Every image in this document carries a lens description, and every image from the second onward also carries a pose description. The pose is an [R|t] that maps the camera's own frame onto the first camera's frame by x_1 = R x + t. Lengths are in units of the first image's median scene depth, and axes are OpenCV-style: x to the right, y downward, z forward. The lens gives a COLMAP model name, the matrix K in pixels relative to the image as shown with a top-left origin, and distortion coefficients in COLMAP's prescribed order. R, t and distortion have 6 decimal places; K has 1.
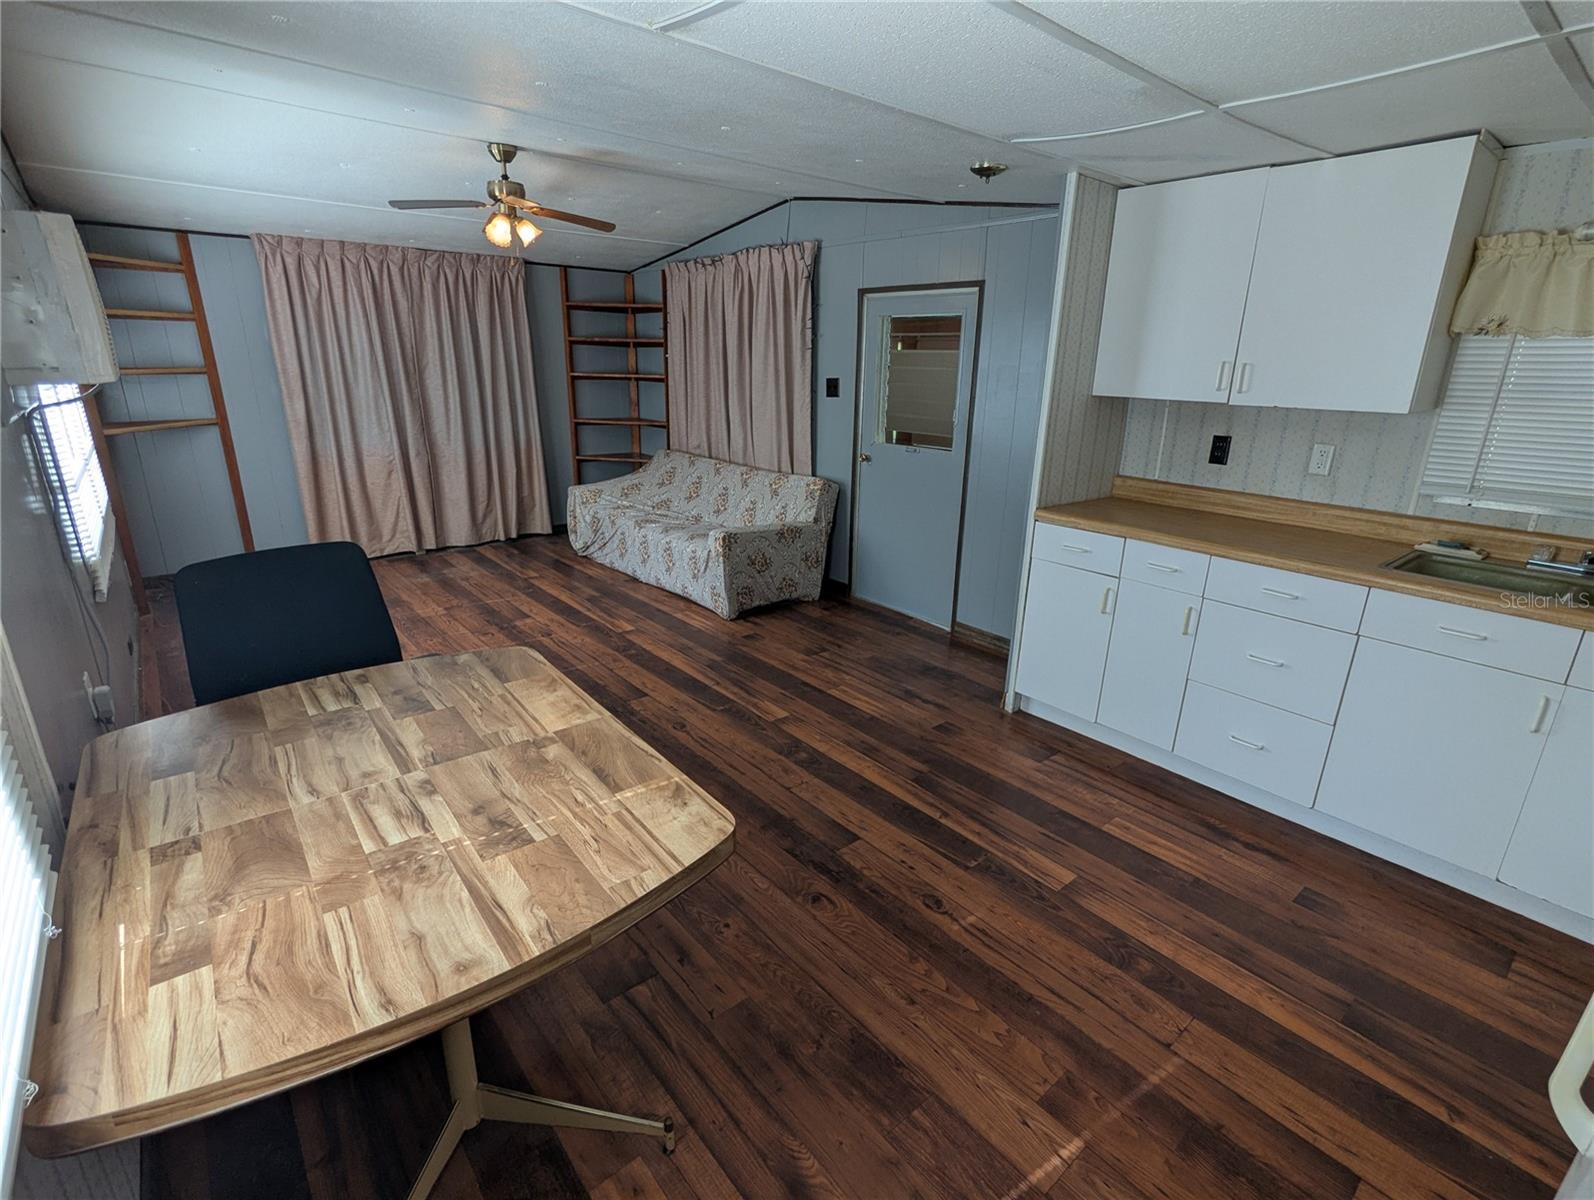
lens RADIAL K [[756.6, 0, 792.9], [0, 756.6, 591.5], [0, 0, 1]] dist [-0.007636, 0.002790]
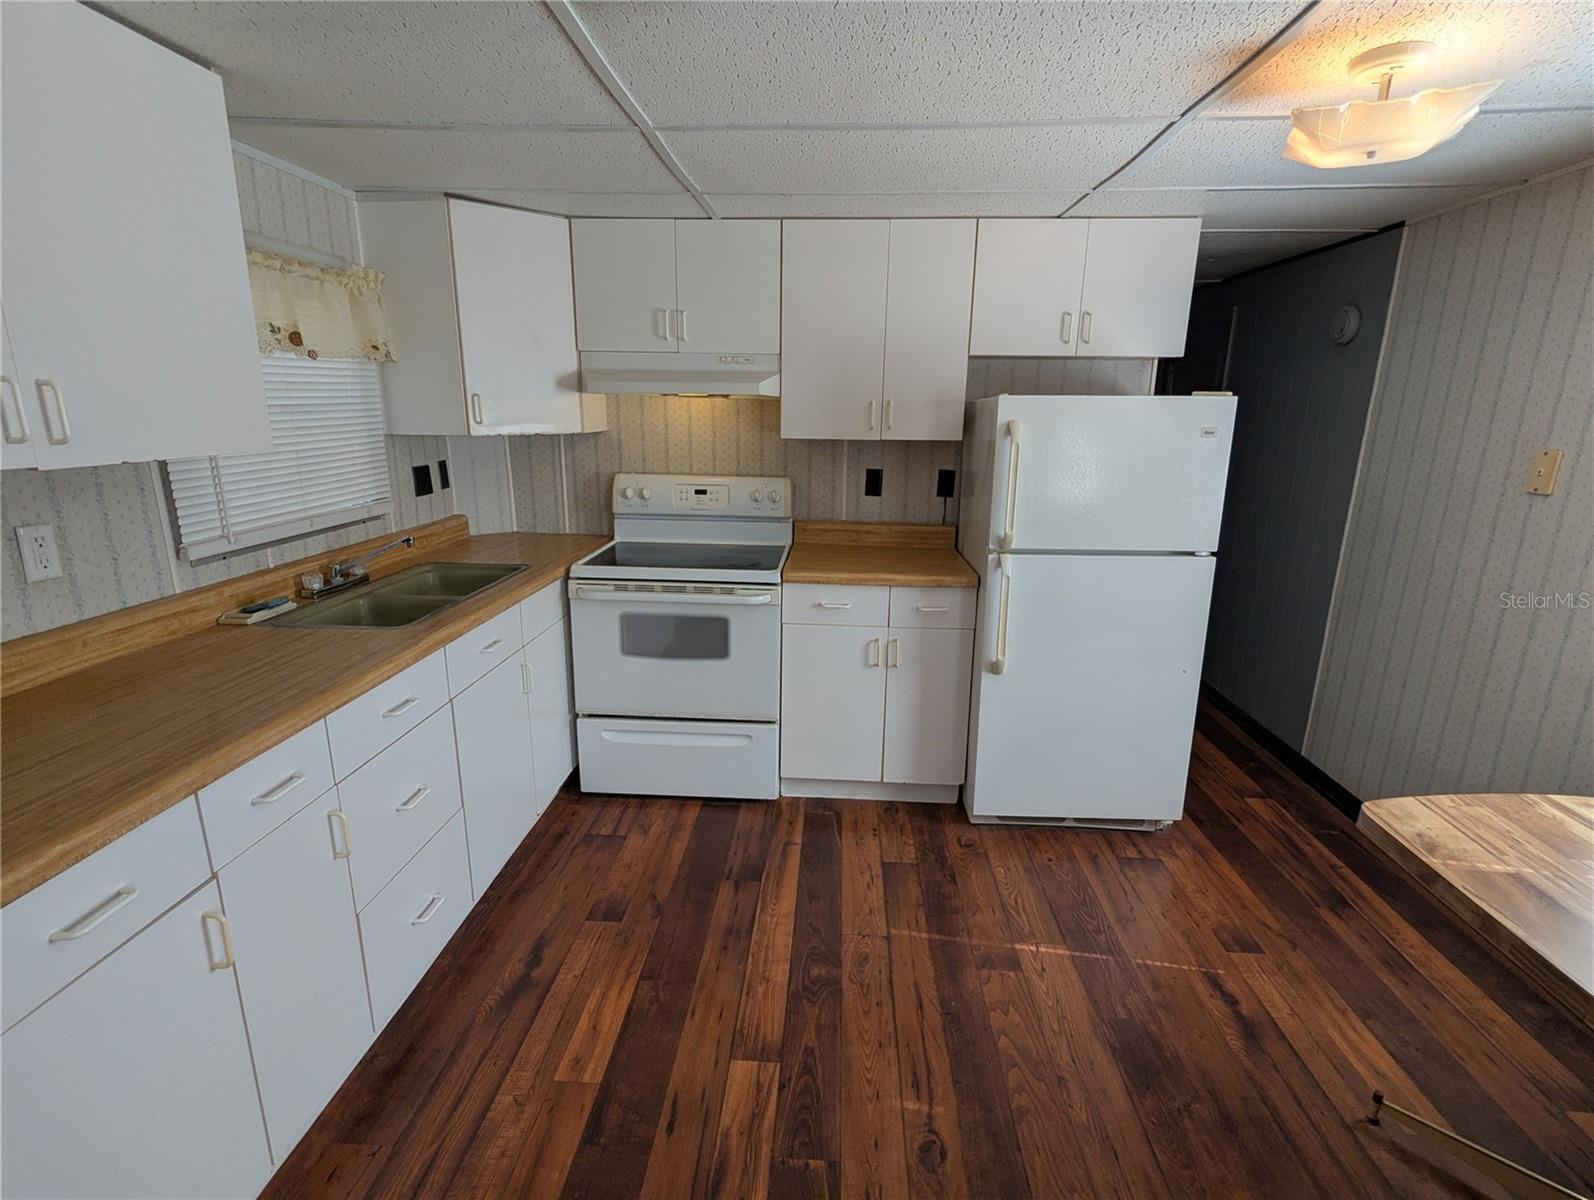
lens RADIAL K [[756.6, 0, 798.0], [0, 756.6, 599.0], [0, 0, 1]] dist [-0.007636, 0.002790]
pose [[-0.729208, -0.196544, 0.655459, -0.084202], [0.176902, 0.871158, 0.458028, -0.386425], [-0.661031, 0.449949, -0.600486, 1.268307]]
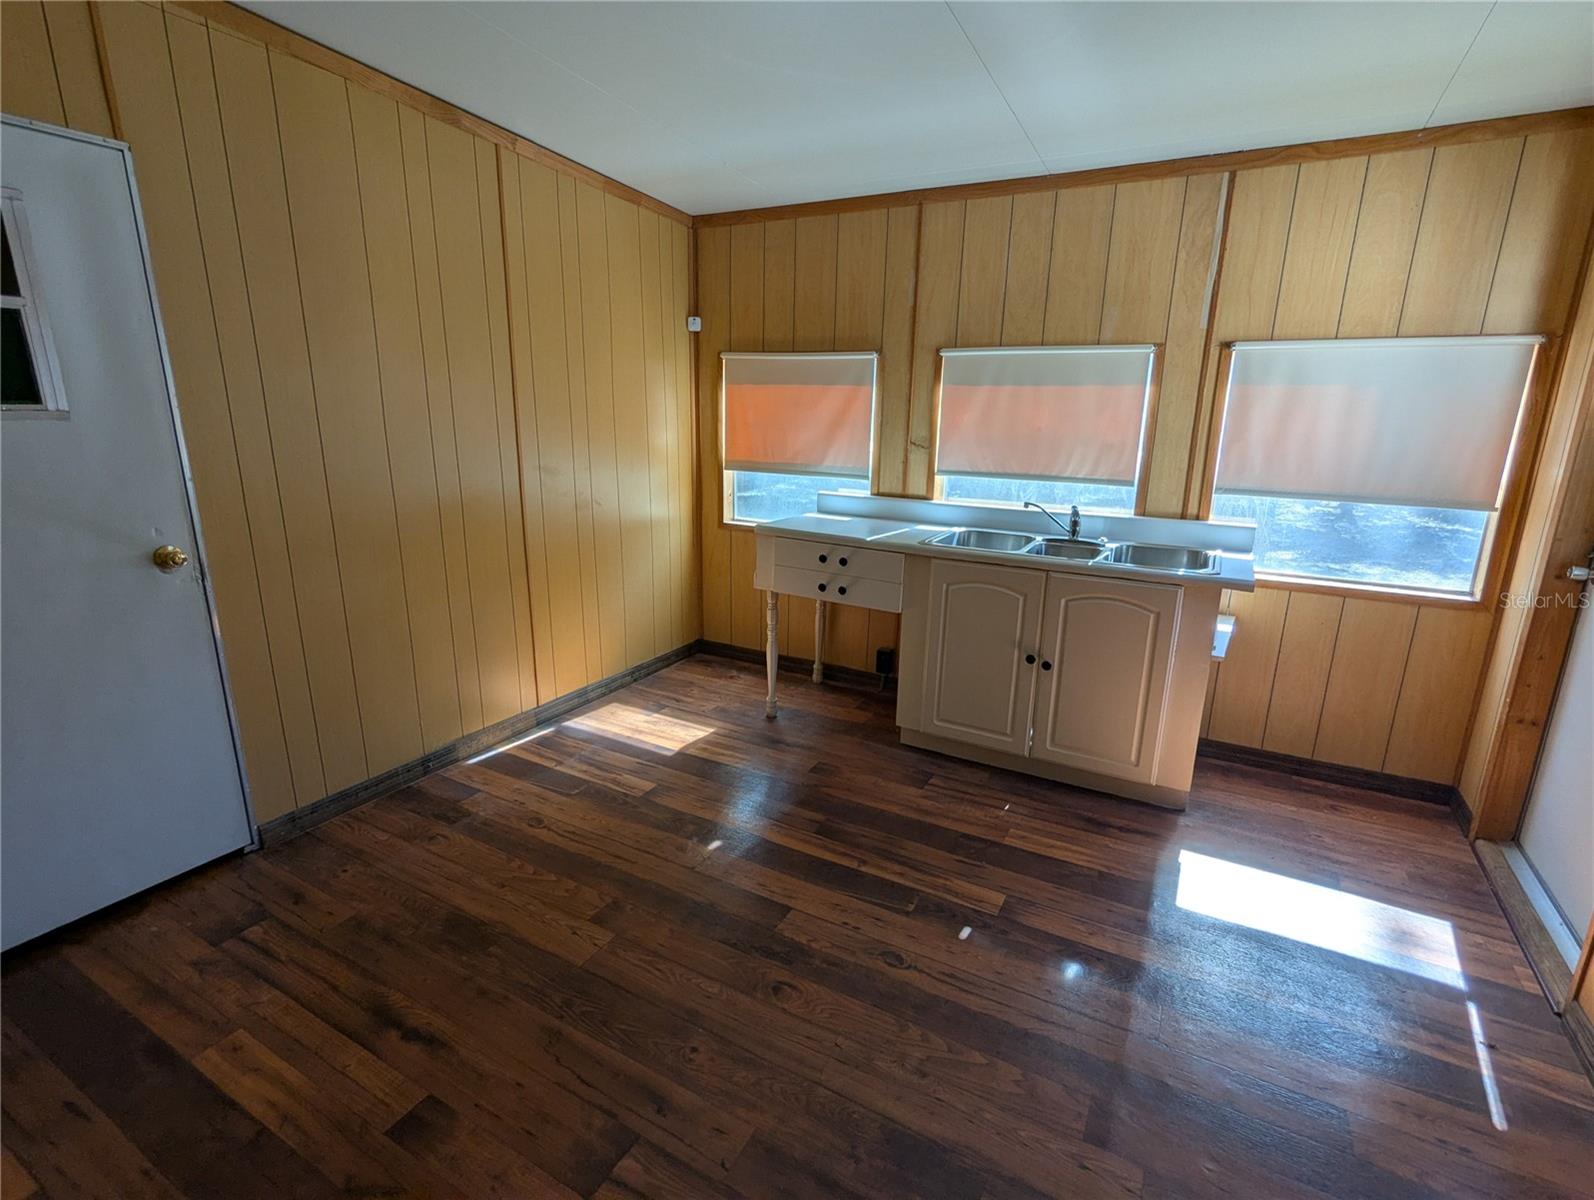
lens RADIAL K [[756.6, 0, 793.6], [0, 756.6, 601.3], [0, 0, 1]] dist [-0.007636, 0.002790]
pose [[0.933318, -0.098512, 0.345273, -0.214710], [0.112426, 0.993450, -0.020454, -0.029809], [-0.340997, 0.057907, 0.938279, 0.125094]]
